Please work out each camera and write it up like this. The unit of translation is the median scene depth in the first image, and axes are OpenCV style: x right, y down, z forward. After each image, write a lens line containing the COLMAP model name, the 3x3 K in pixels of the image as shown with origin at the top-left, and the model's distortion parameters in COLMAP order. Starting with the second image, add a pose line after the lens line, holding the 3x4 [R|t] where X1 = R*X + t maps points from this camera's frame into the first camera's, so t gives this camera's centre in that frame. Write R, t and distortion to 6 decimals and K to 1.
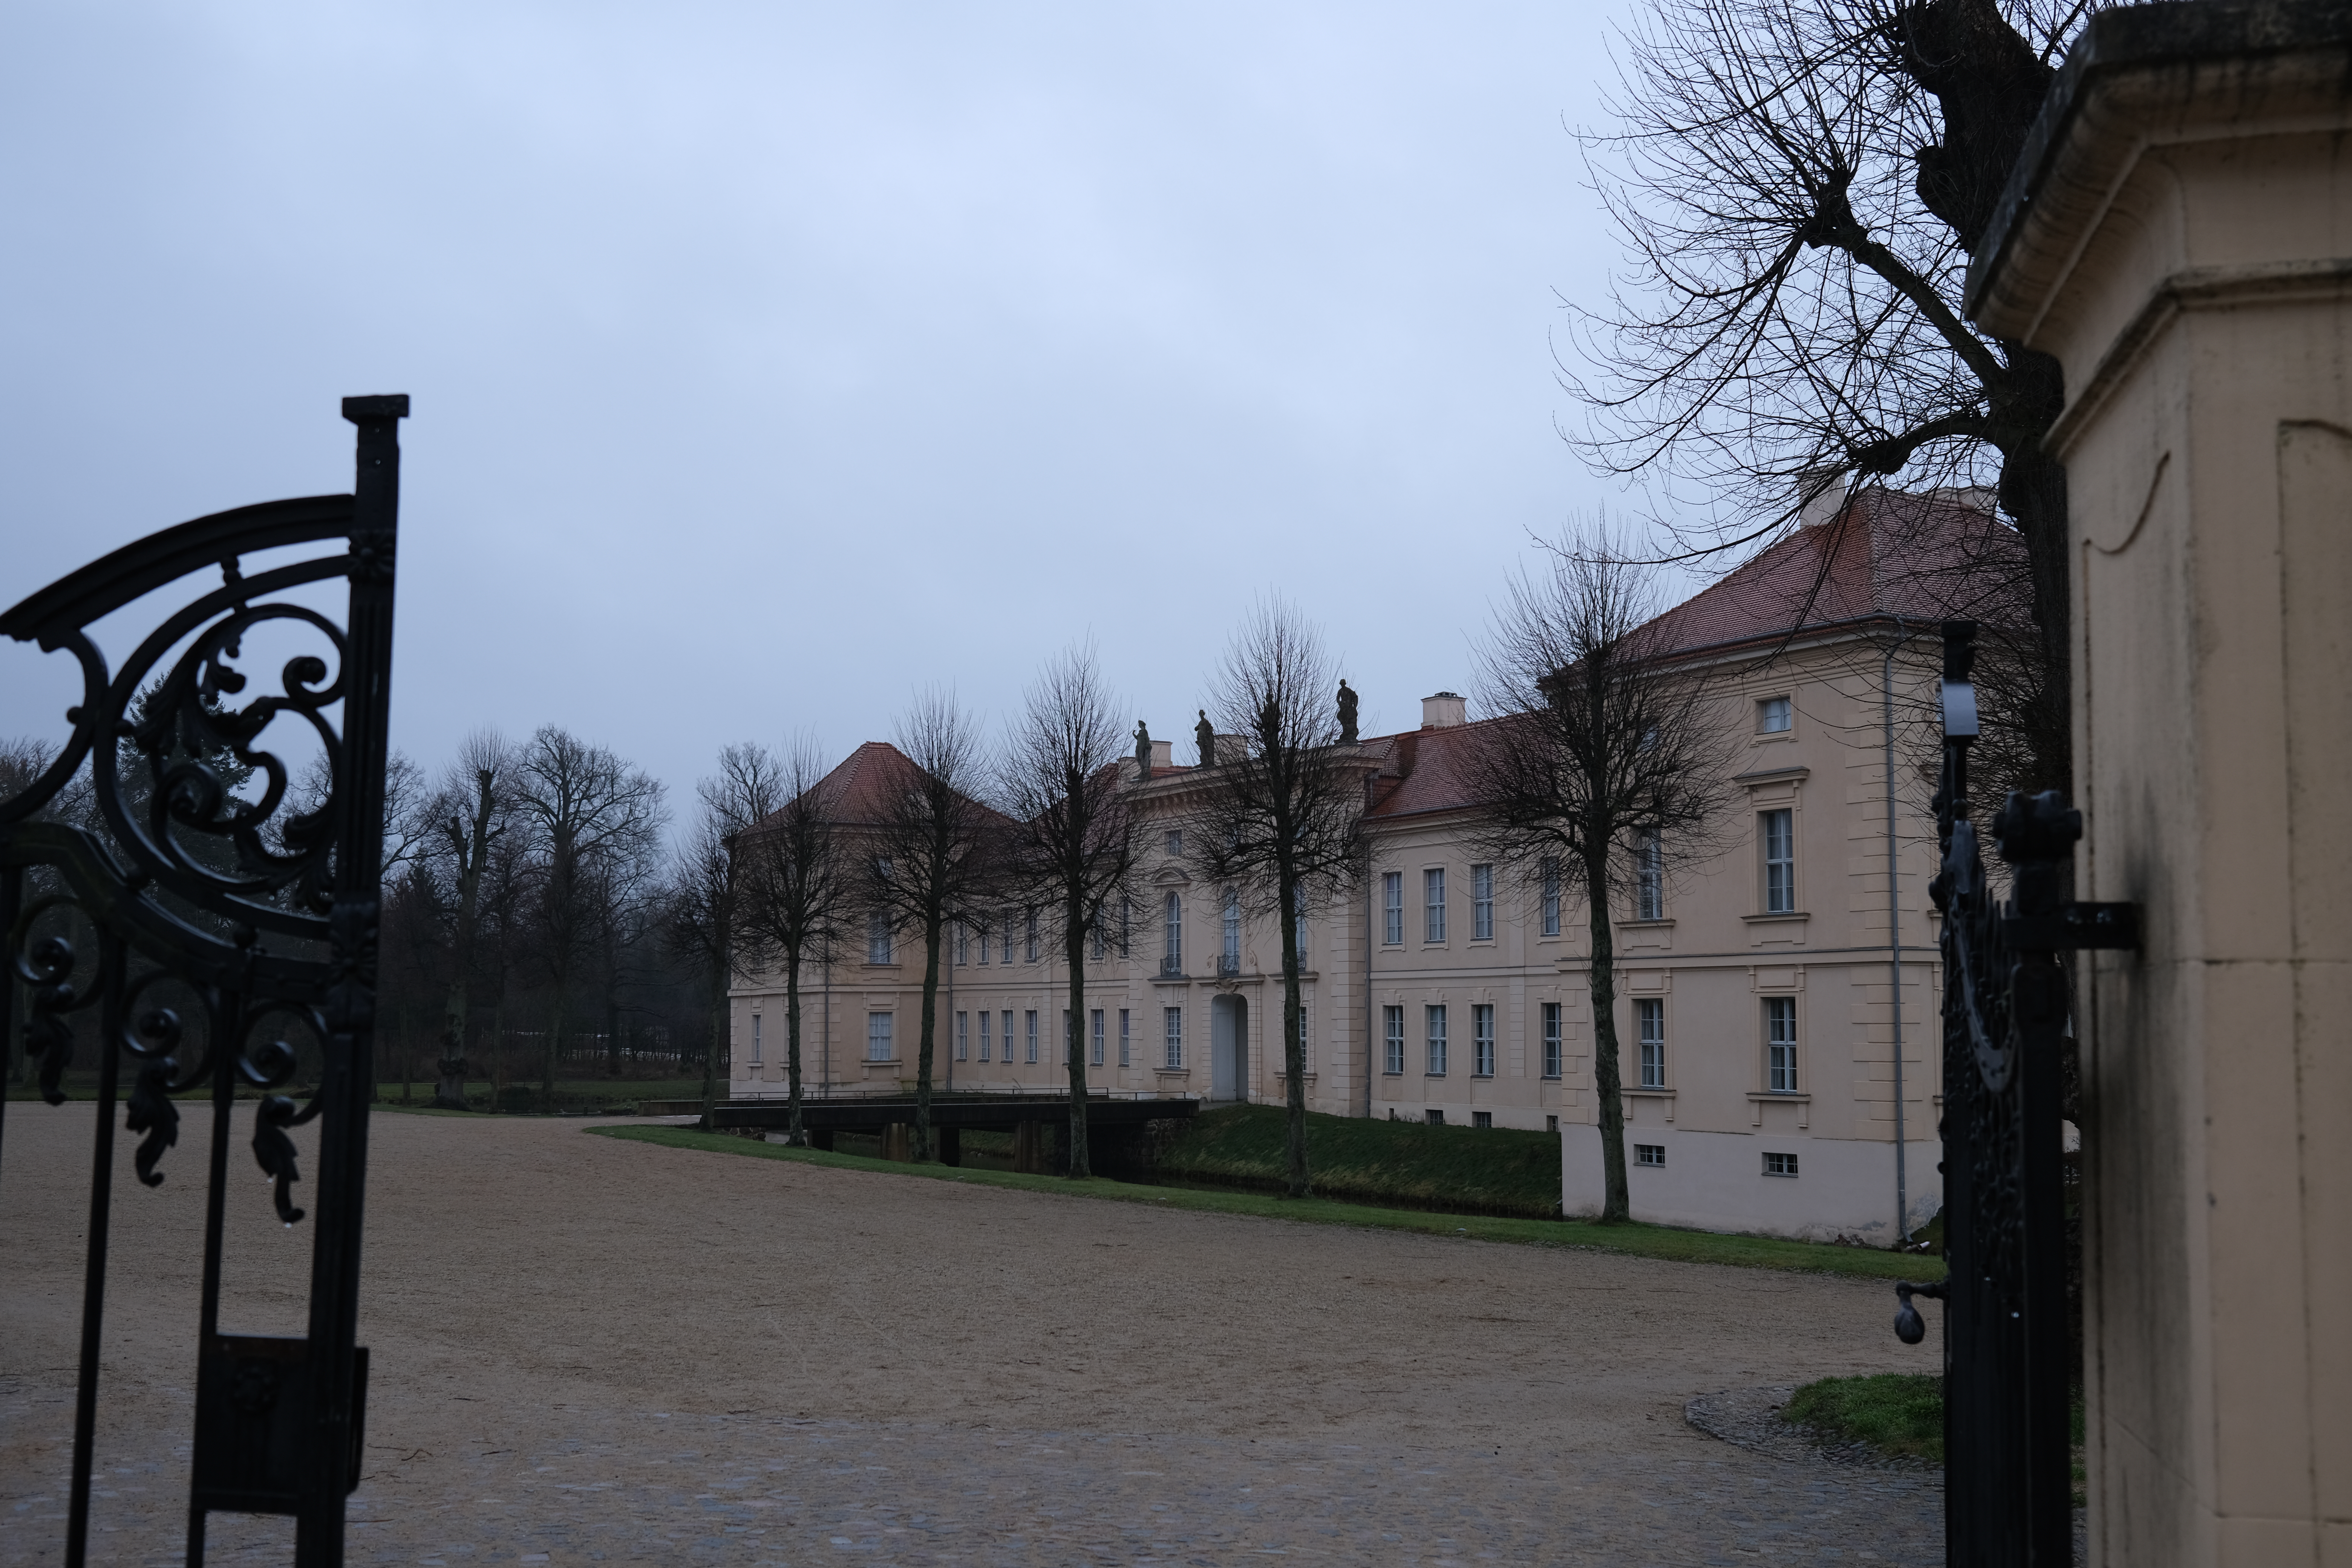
lens RADIAL K [[2370.5, 0, 1166.2], [0, 2370.5, 805.2], [0, 0, 1]] dist [-0.065393, 0.155265]
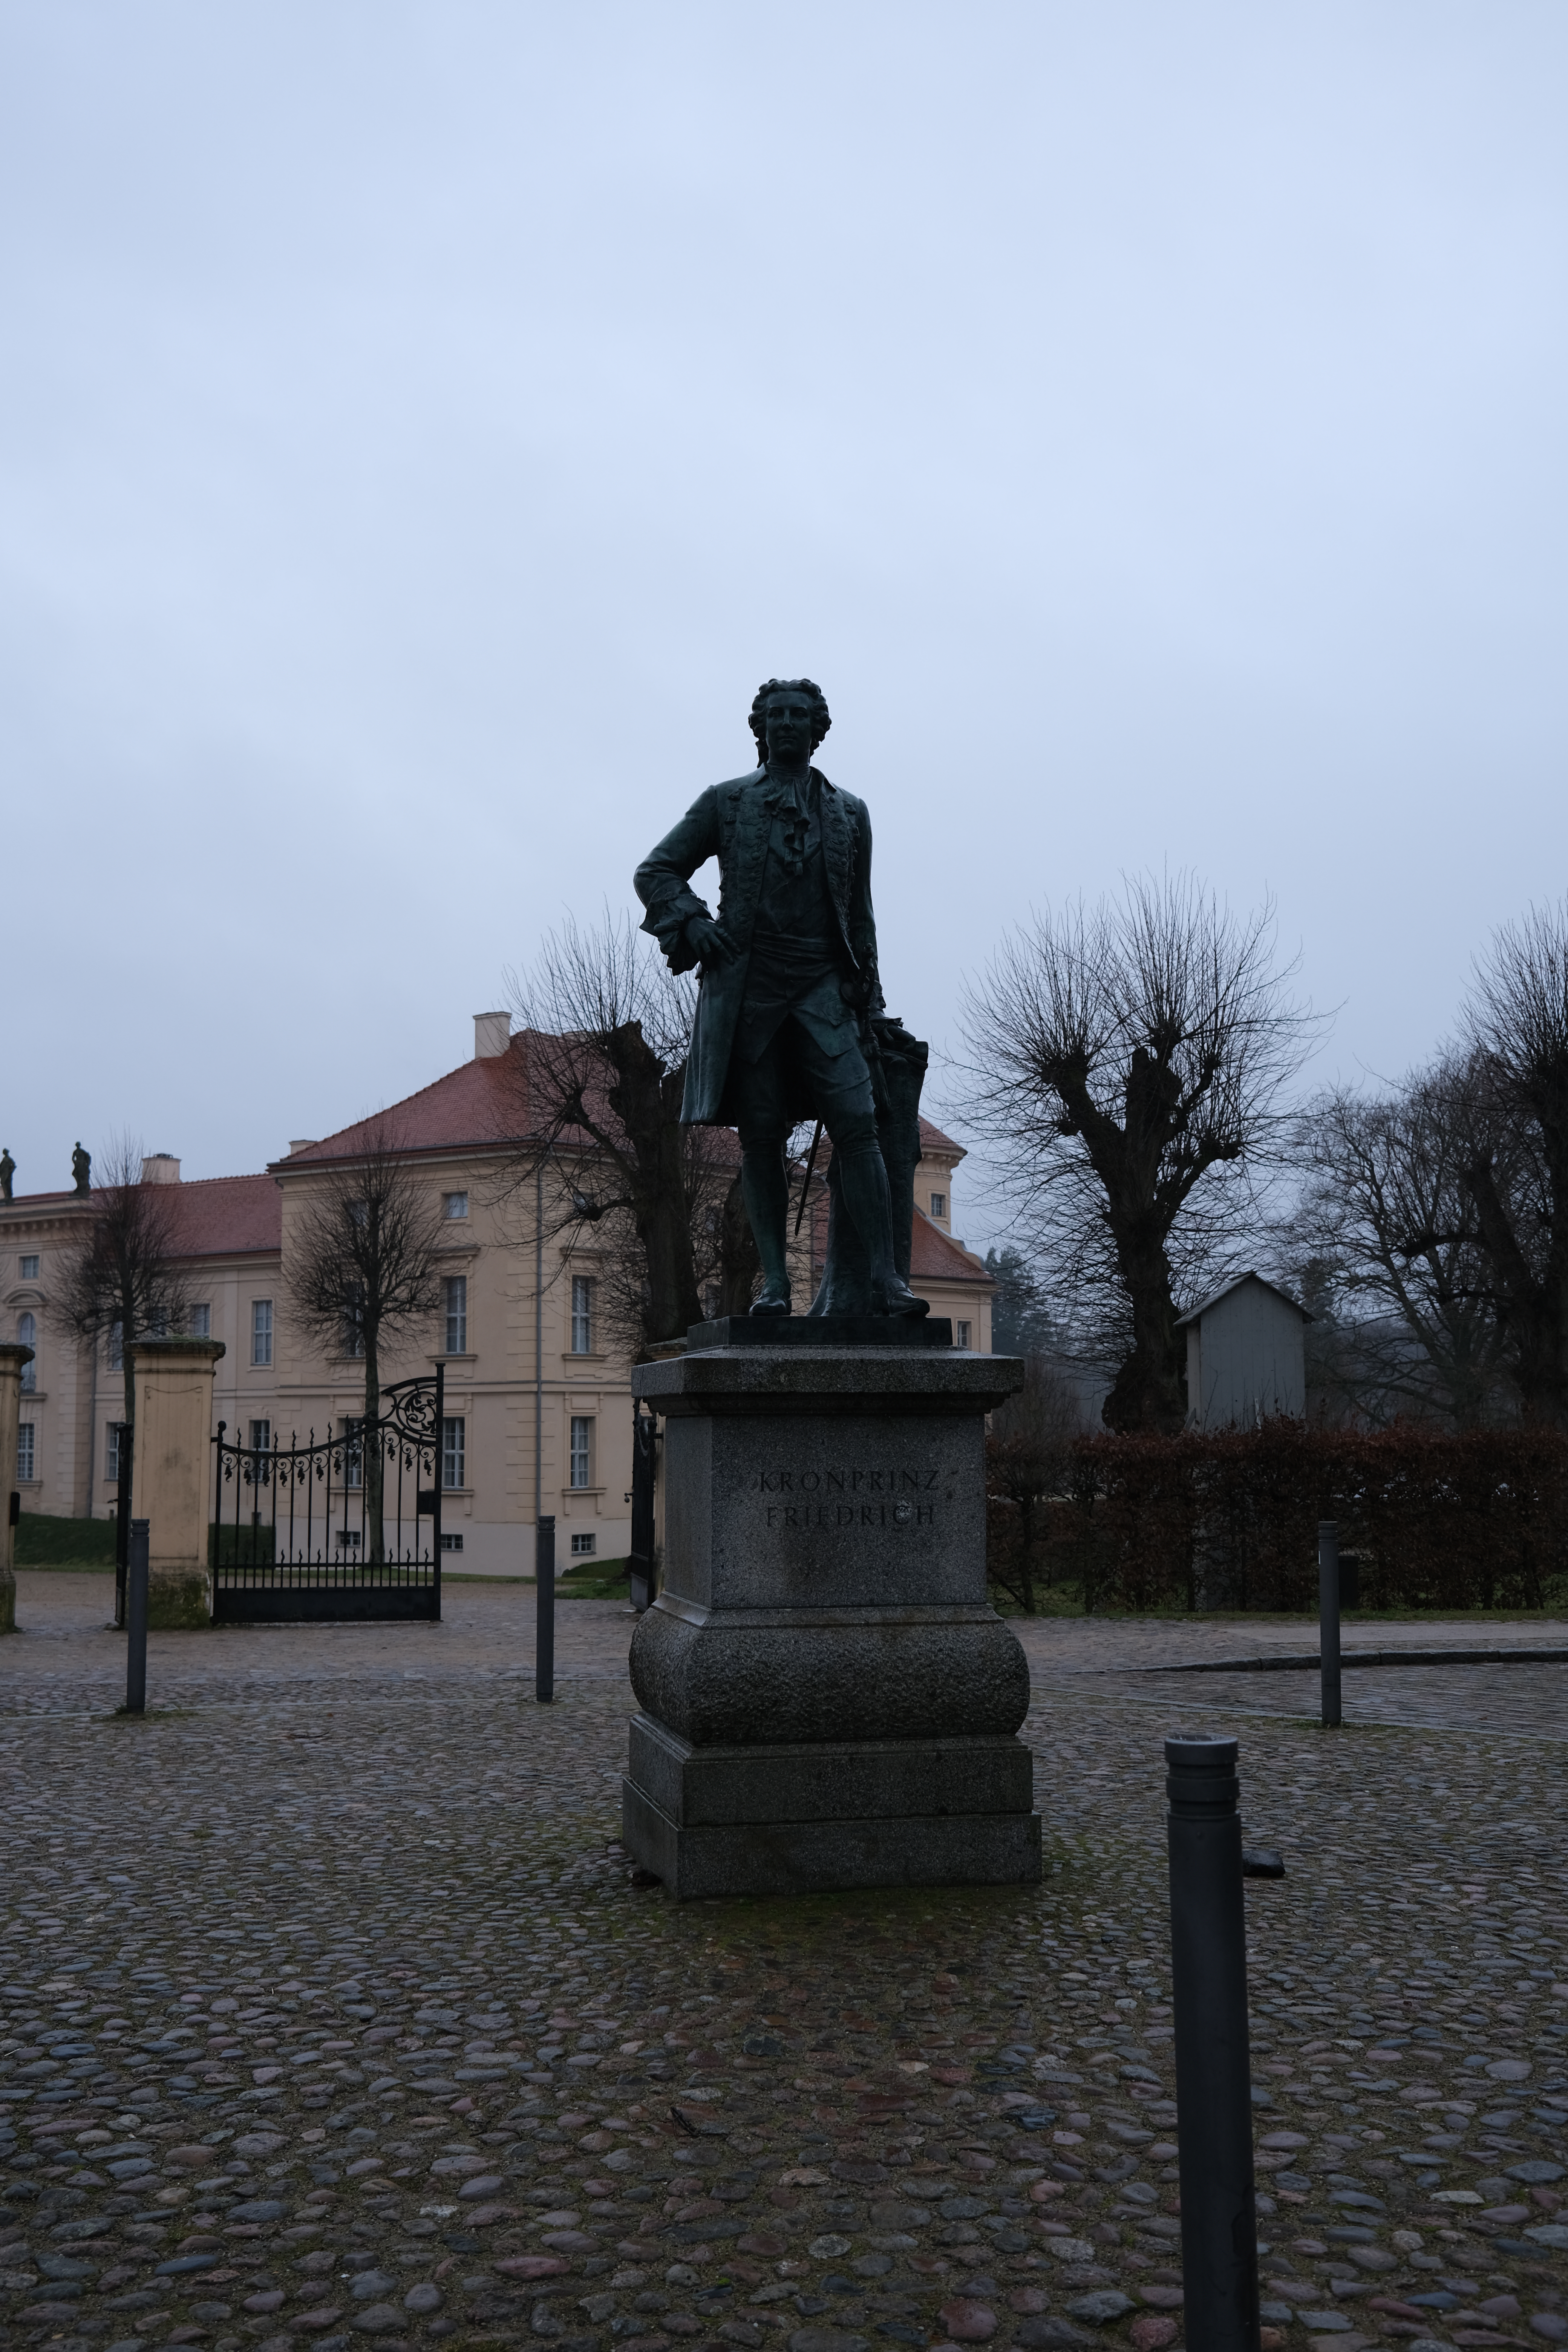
lens RADIAL K [[2370.5, 0, 816.1], [0, 2370.5, 1173.8], [0, 0, 1]] dist [-0.065393, 0.155265]
pose [[0.908487, 0.038053, 0.416177, -0.114579], [-0.030843, 0.999235, -0.024036, -0.030149], [-0.416773, 0.009001, 0.908966, -0.300146]]
